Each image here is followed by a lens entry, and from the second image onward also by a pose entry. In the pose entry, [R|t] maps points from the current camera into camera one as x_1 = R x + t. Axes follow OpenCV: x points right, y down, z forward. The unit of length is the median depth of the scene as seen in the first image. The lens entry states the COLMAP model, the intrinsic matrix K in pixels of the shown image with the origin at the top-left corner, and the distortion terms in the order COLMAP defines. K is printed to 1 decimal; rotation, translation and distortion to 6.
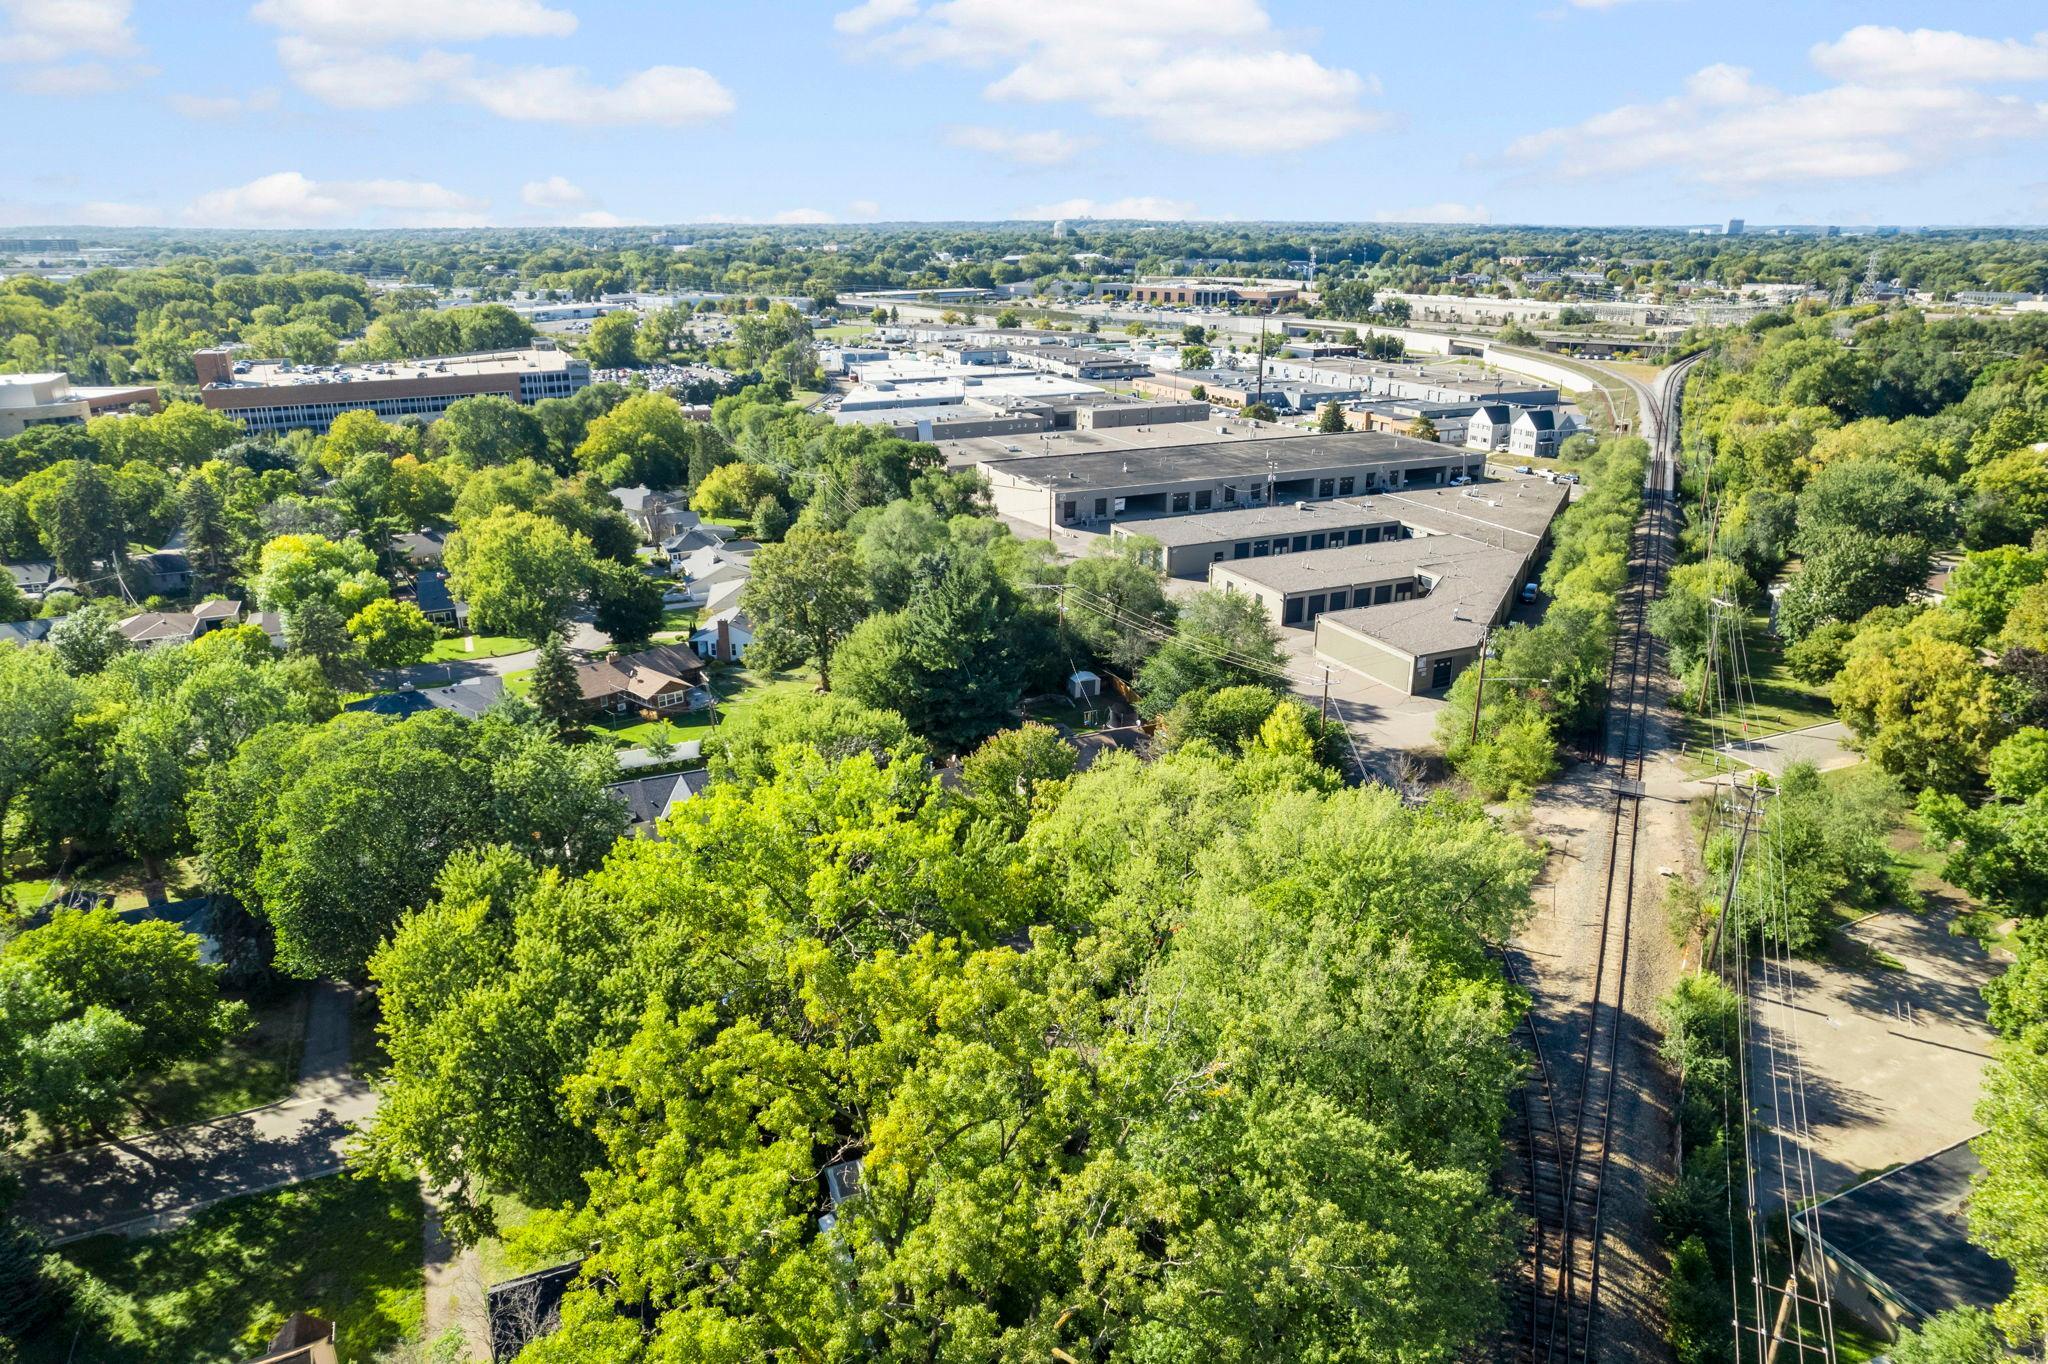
lens RADIAL K [[1340.1, 0, 1022.7], [0, 1340.1, 689.3], [0, 0, 1]] dist [-0.083100, 0.076432]
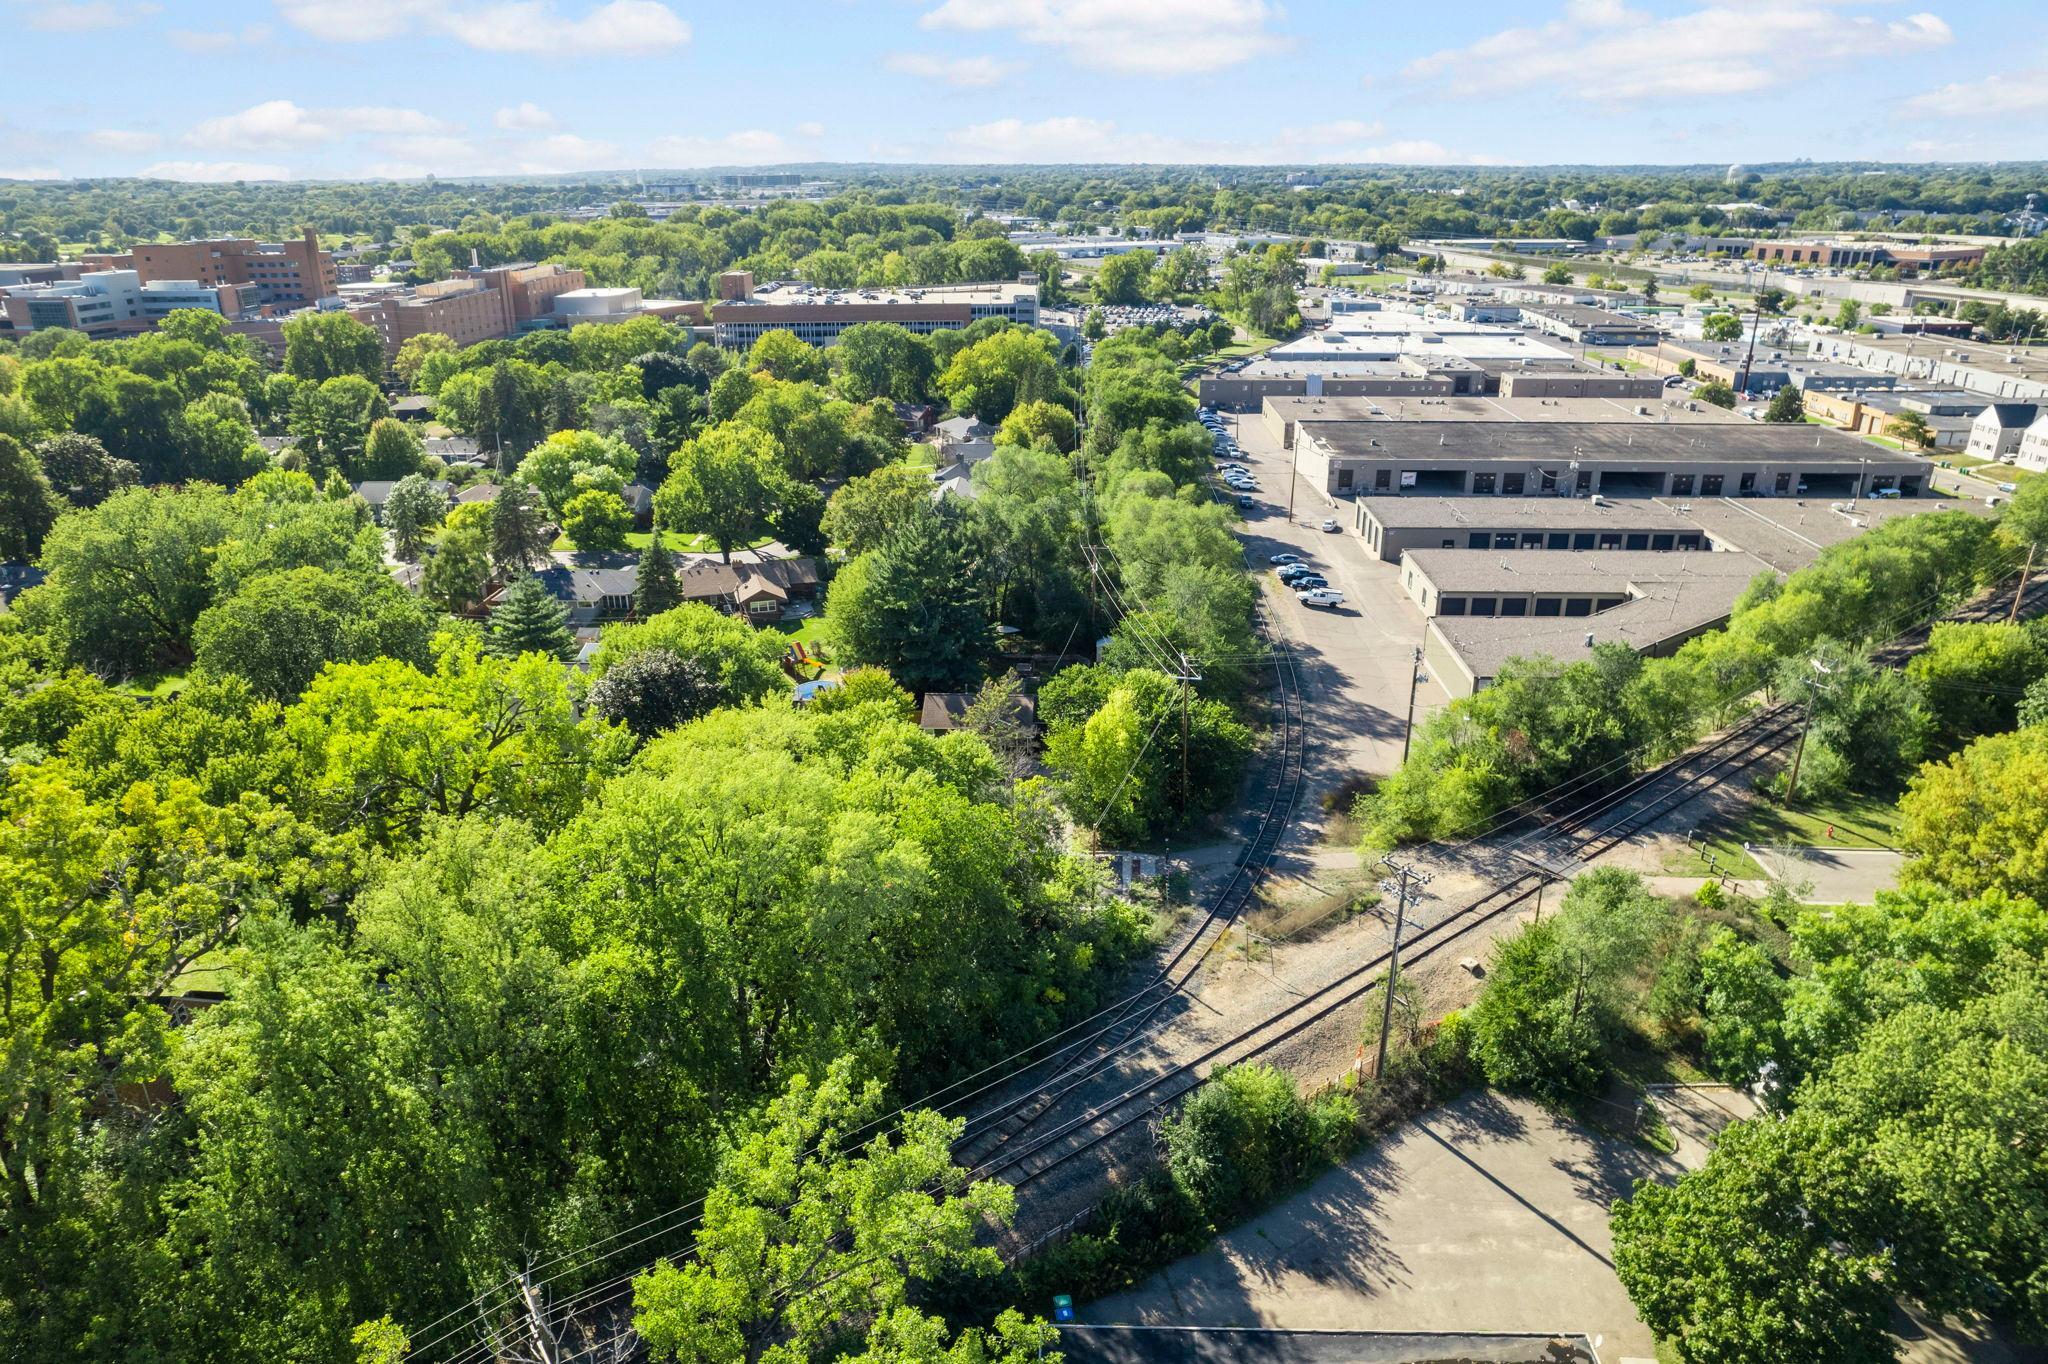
lens RADIAL K [[1340.1, 0, 1022.7], [0, 1340.1, 689.3], [0, 0, 1]] dist [-0.083100, 0.076432]
pose [[0.891551, 0.163552, -0.422360, 0.420915], [-0.146256, 0.986528, 0.073289, -0.039036], [0.428657, -0.003568, 0.903460, 0.093933]]
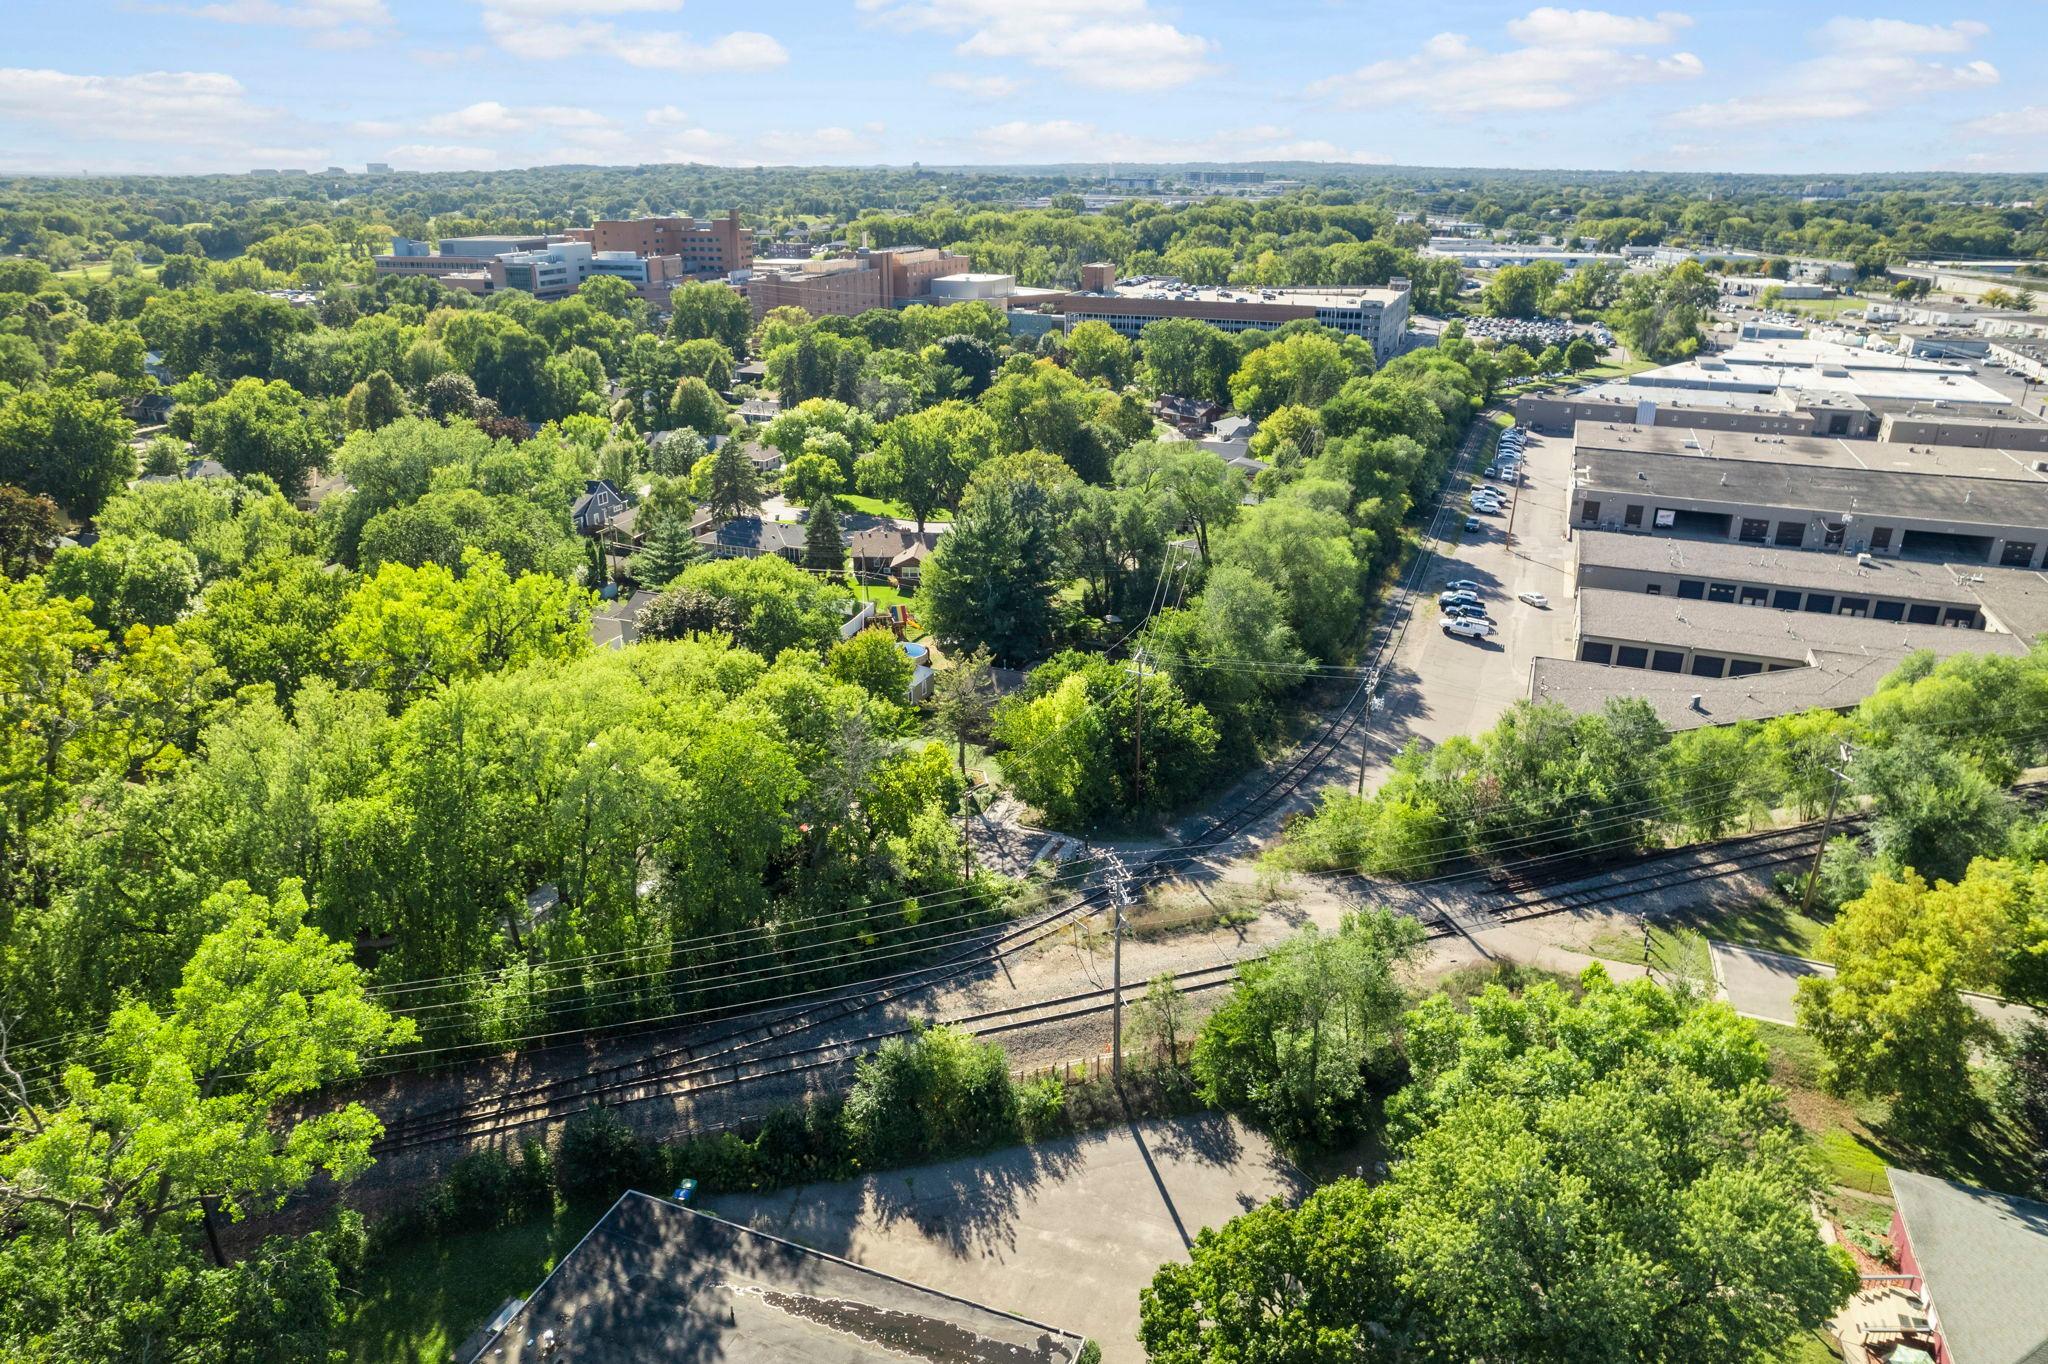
lens RADIAL K [[1340.1, 0, 1022.7], [0, 1340.1, 689.3], [0, 0, 1]] dist [-0.083100, 0.076432]
pose [[0.688978, 0.272717, -0.671517, 0.650513], [-0.246519, 0.959446, 0.136722, -0.082047], [0.681571, 0.071343, 0.728266, 0.214816]]
